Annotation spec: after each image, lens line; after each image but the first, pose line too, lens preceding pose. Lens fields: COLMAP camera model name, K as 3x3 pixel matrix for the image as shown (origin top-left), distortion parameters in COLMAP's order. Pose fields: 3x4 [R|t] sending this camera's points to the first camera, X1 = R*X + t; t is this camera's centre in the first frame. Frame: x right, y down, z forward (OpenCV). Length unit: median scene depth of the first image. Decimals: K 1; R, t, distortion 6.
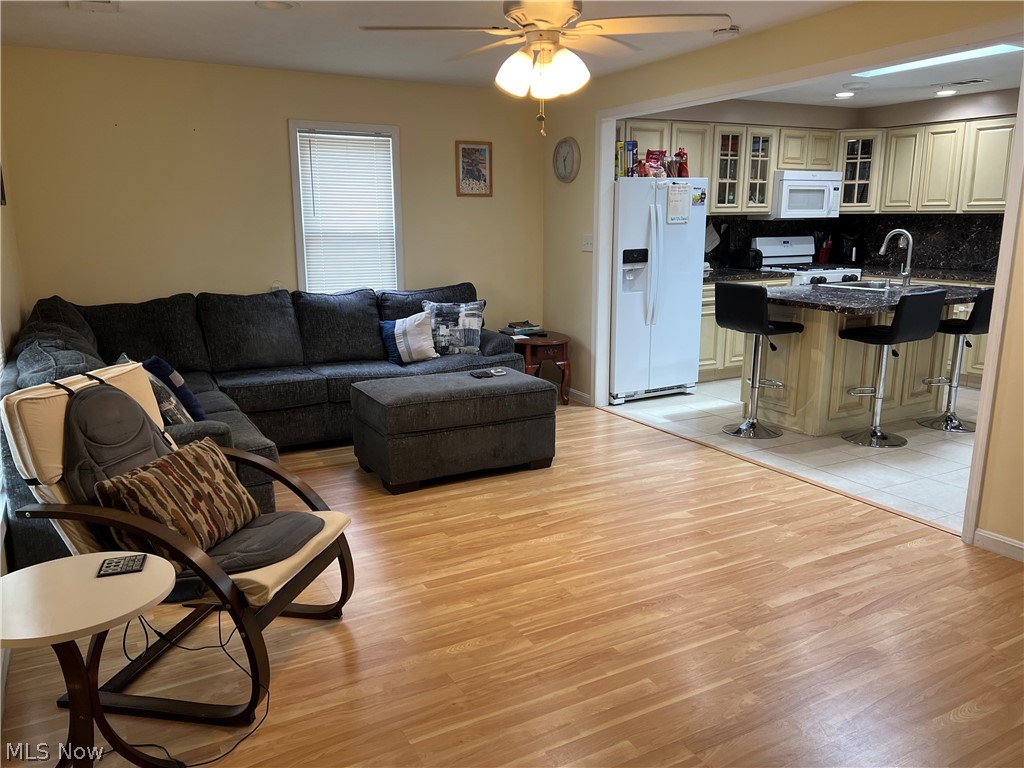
lens RADIAL K [[753.1, 0, 504.5], [0, 753.1, 397.6], [0, 0, 1]] dist [0.089151, -0.134178]
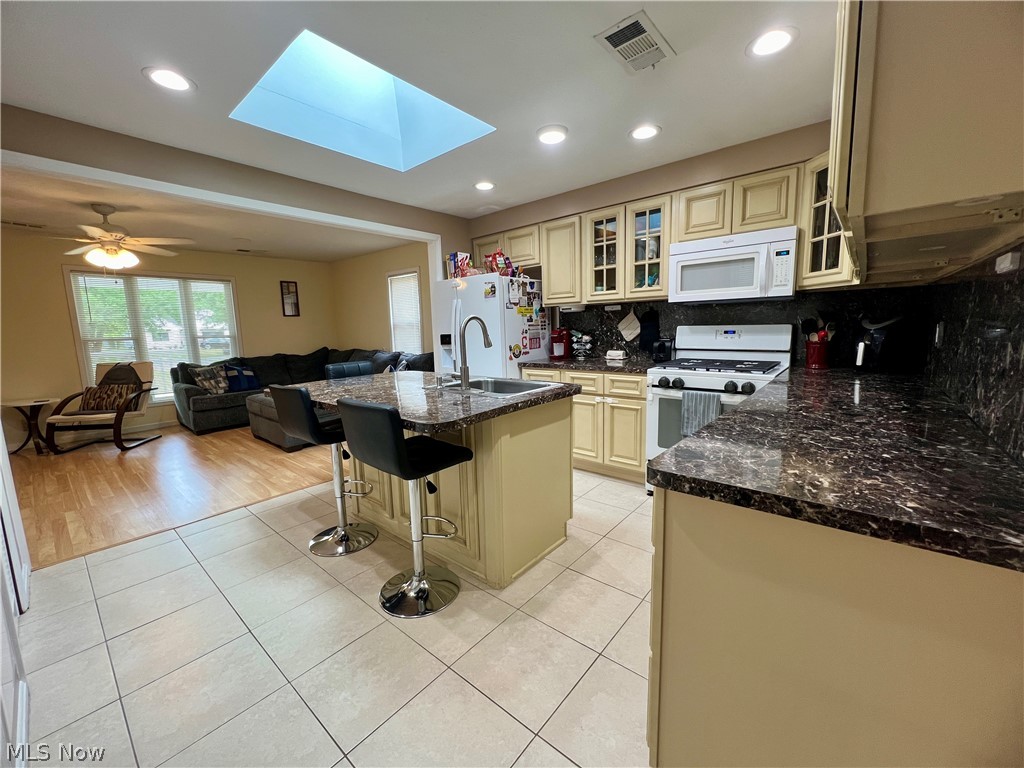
lens RADIAL K [[413.4, 0, 512.0], [0, 413.4, 384.0], [0, 0, 1]] dist [0.009398, 0.000063]
pose [[0.356232, 0.129765, -0.925343, 0.984349], [-0.190415, 0.979611, 0.064070, -0.200404], [0.914790, 0.153375, 0.373678, 0.949452]]
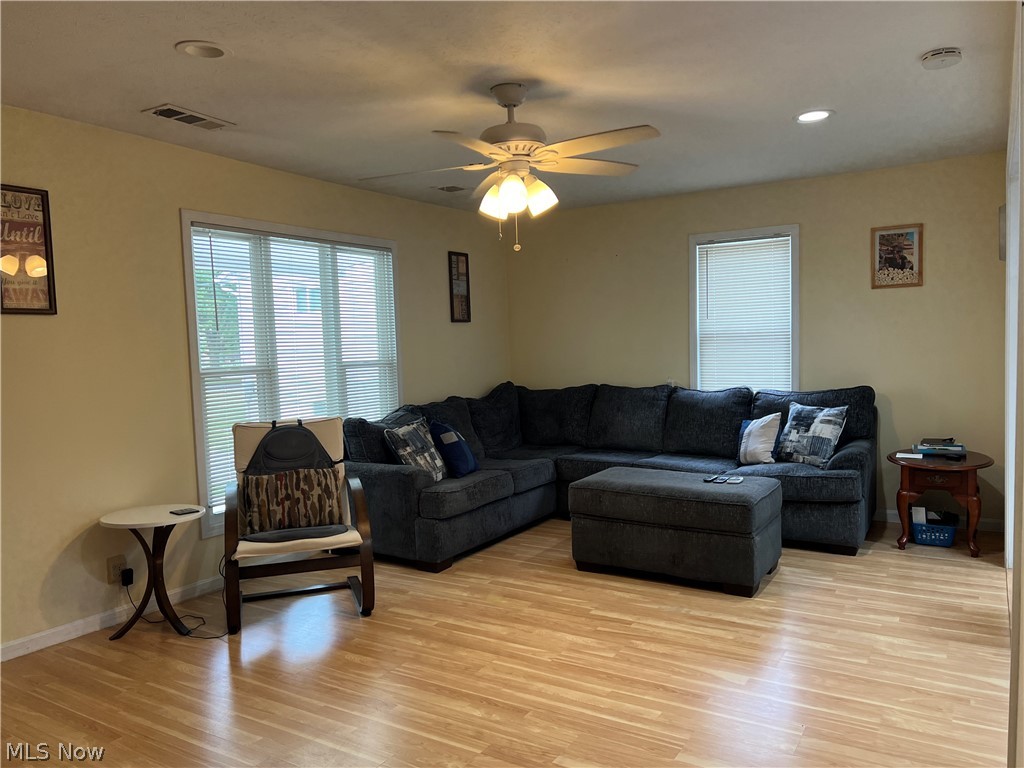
lens RADIAL K [[753.1, 0, 504.5], [0, 753.1, 397.6], [0, 0, 1]] dist [0.089151, -0.134178]
pose [[0.500304, 0.057897, -0.863912, 0.572240], [-0.167158, 0.985450, -0.030761, -0.051133], [0.849561, 0.159799, 0.502703, 0.252026]]
